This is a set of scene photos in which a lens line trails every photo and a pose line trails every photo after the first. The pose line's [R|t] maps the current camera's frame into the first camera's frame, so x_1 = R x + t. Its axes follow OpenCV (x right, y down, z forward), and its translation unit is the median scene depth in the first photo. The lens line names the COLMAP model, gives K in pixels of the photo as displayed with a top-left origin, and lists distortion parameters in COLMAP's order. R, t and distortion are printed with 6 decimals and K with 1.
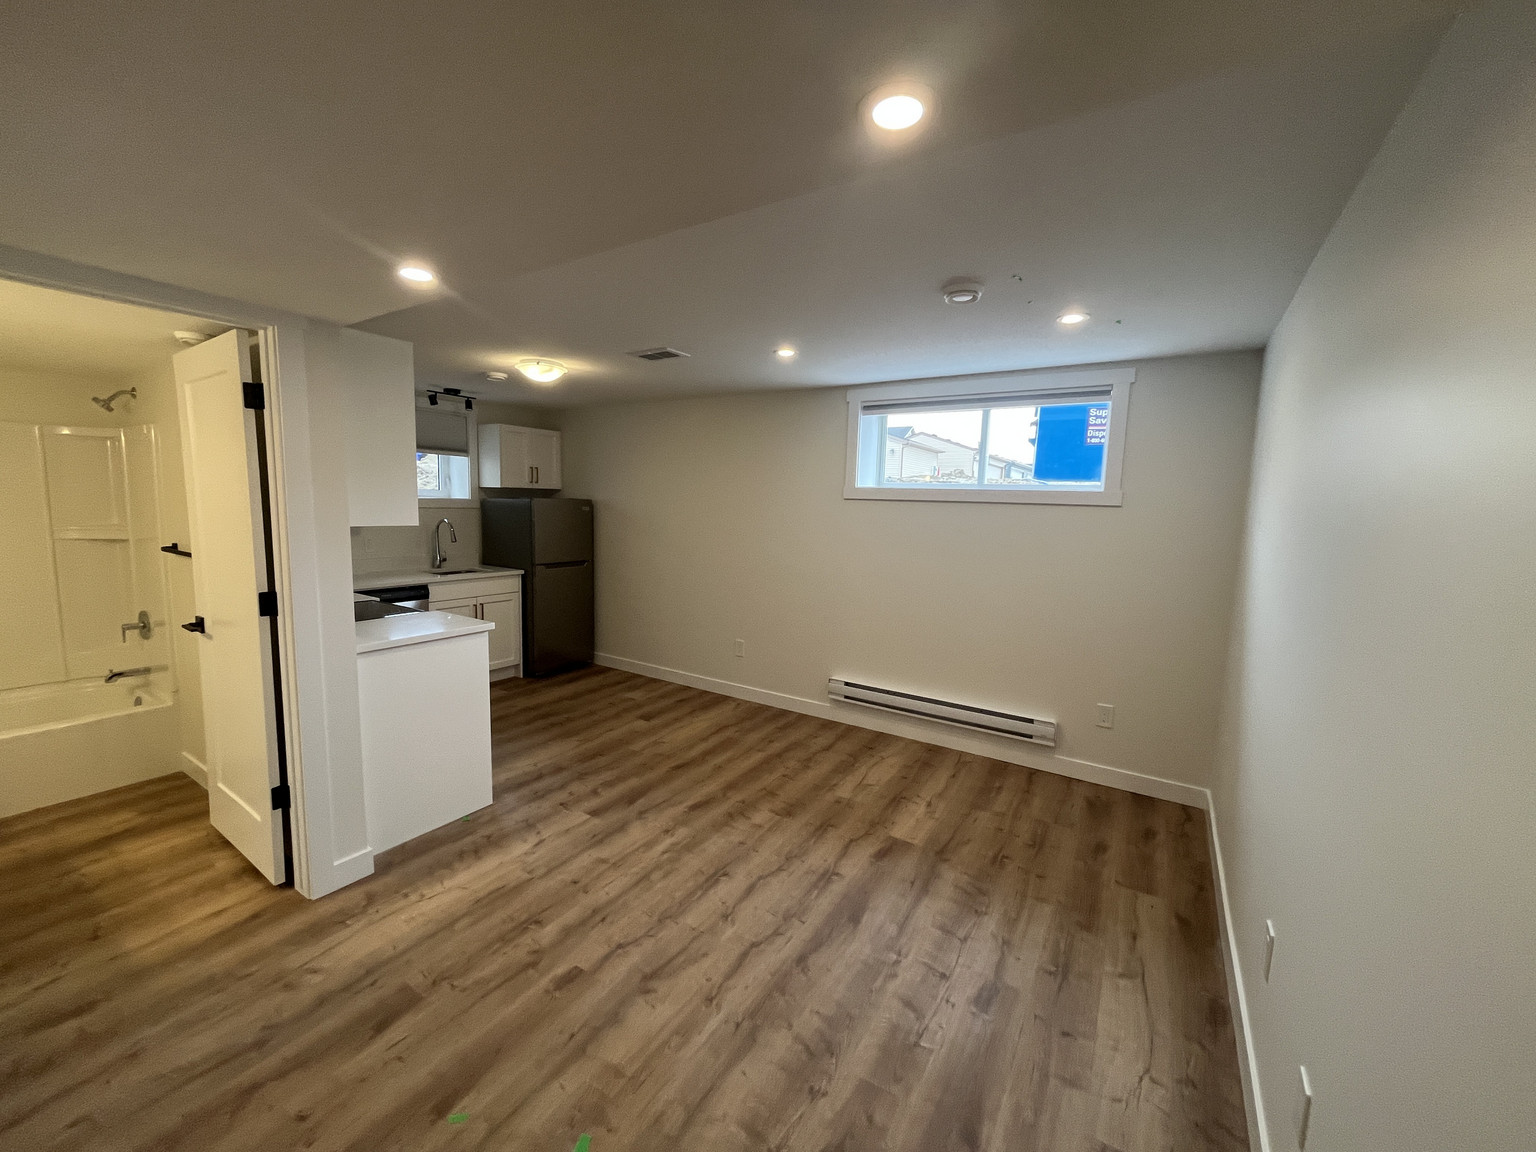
lens RADIAL K [[618.6, 0, 758.4], [0, 618.6, 571.5], [0, 0, 1]] dist [-0.005252, 0.000825]
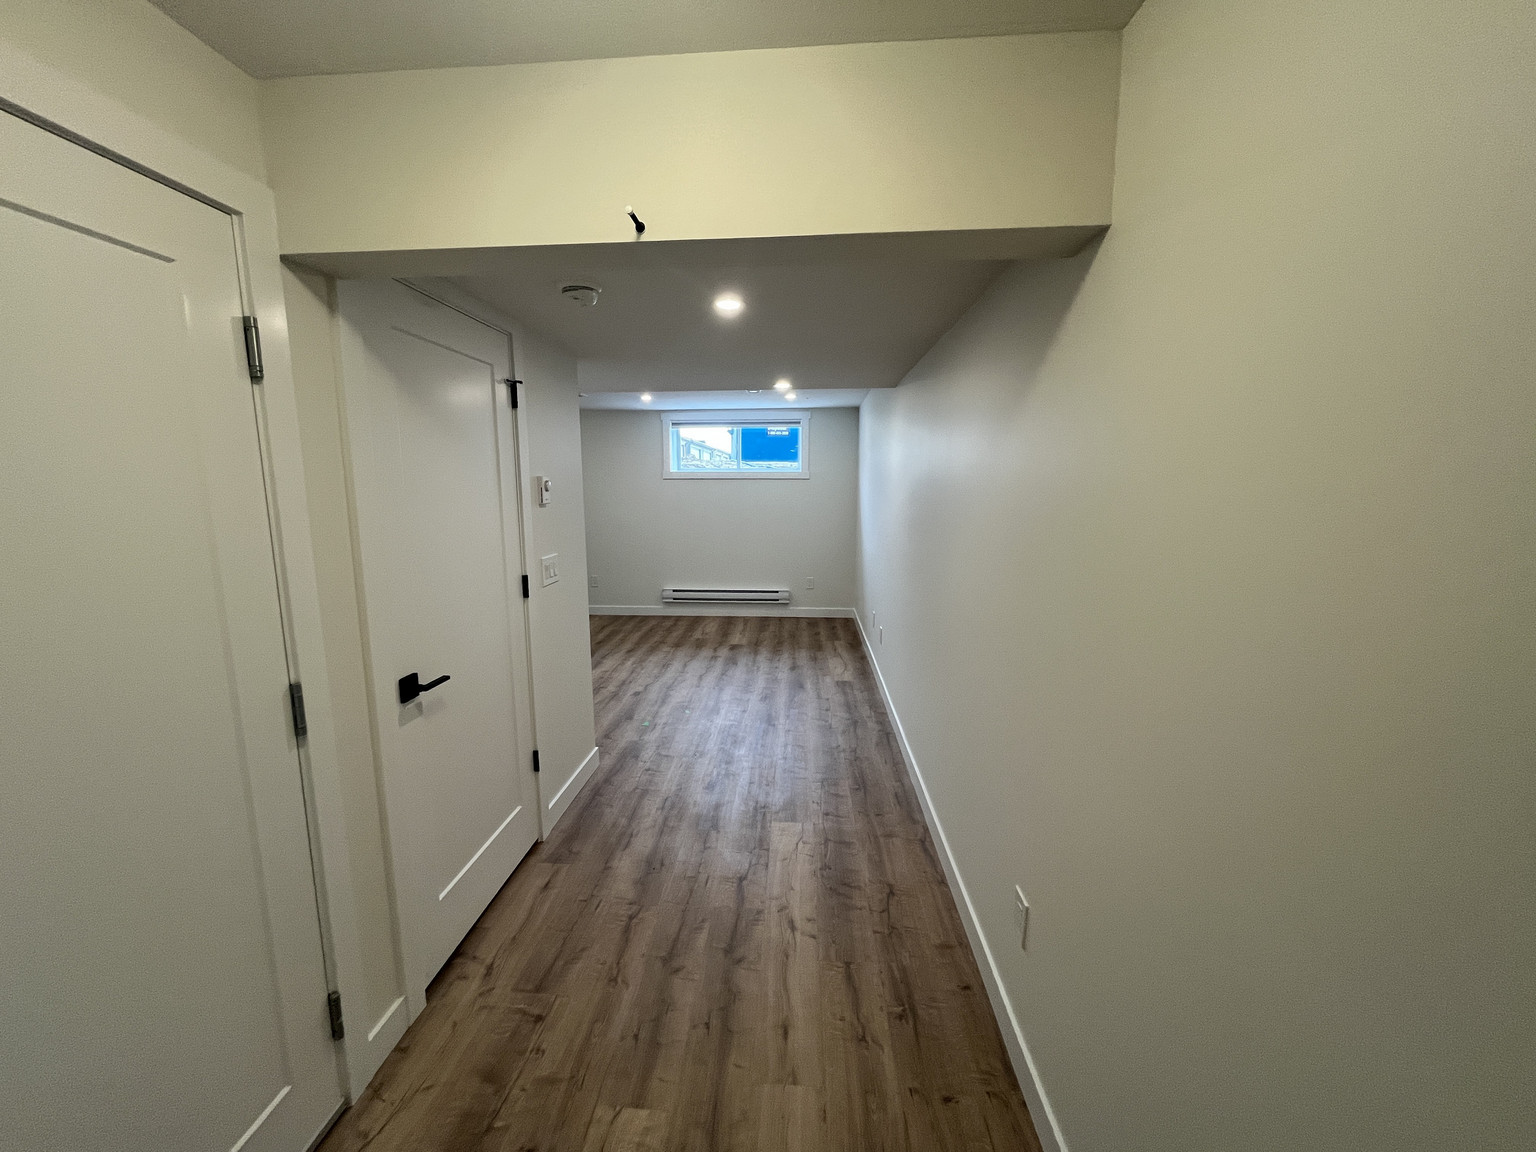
lens RADIAL K [[618.6, 0, 767.9], [0, 618.6, 569.6], [0, 0, 1]] dist [-0.005252, 0.000825]
pose [[0.867236, -0.097937, 0.488170, -0.657802], [0.080811, 0.995150, 0.056086, 0.077785], [-0.491296, -0.009191, 0.870944, -0.842135]]
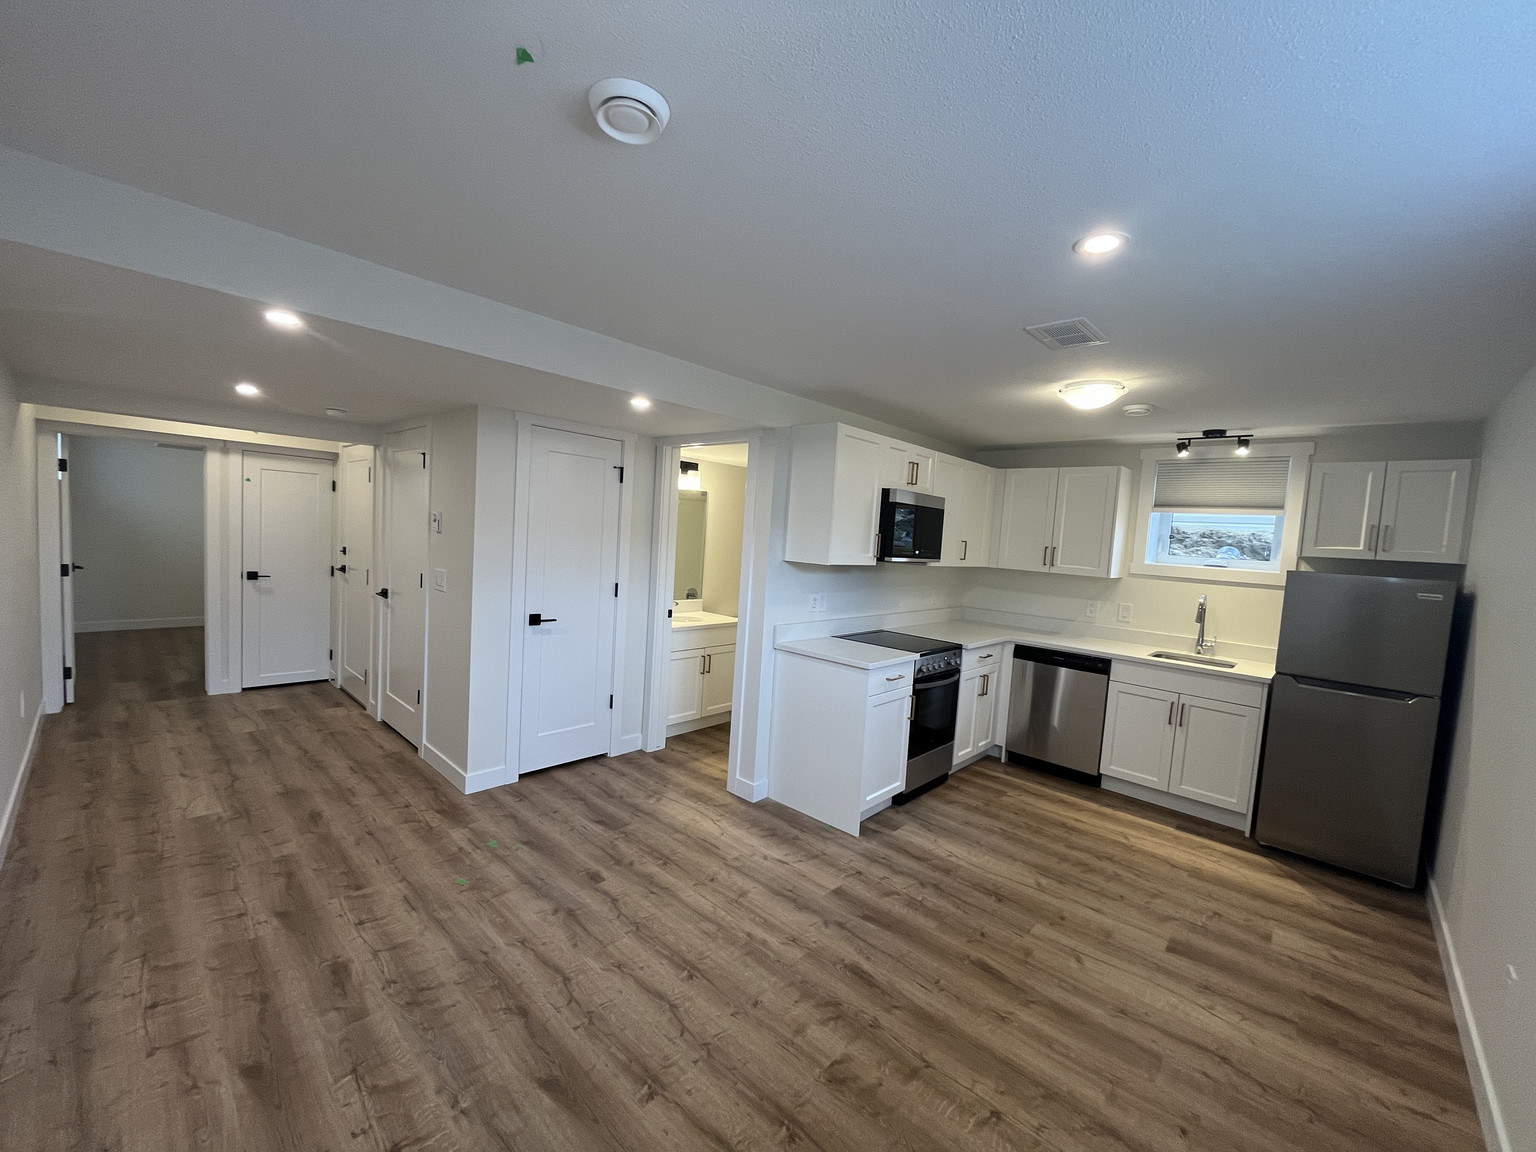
lens RADIAL K [[618.6, 0, 757.4], [0, 618.6, 576.0], [0, 0, 1]] dist [-0.005252, 0.000825]
pose [[-0.180699, 0.029771, -0.983088, 0.650634], [-0.174655, 0.982684, 0.061862, -0.097447], [0.967907, 0.182880, -0.172370, 1.000334]]
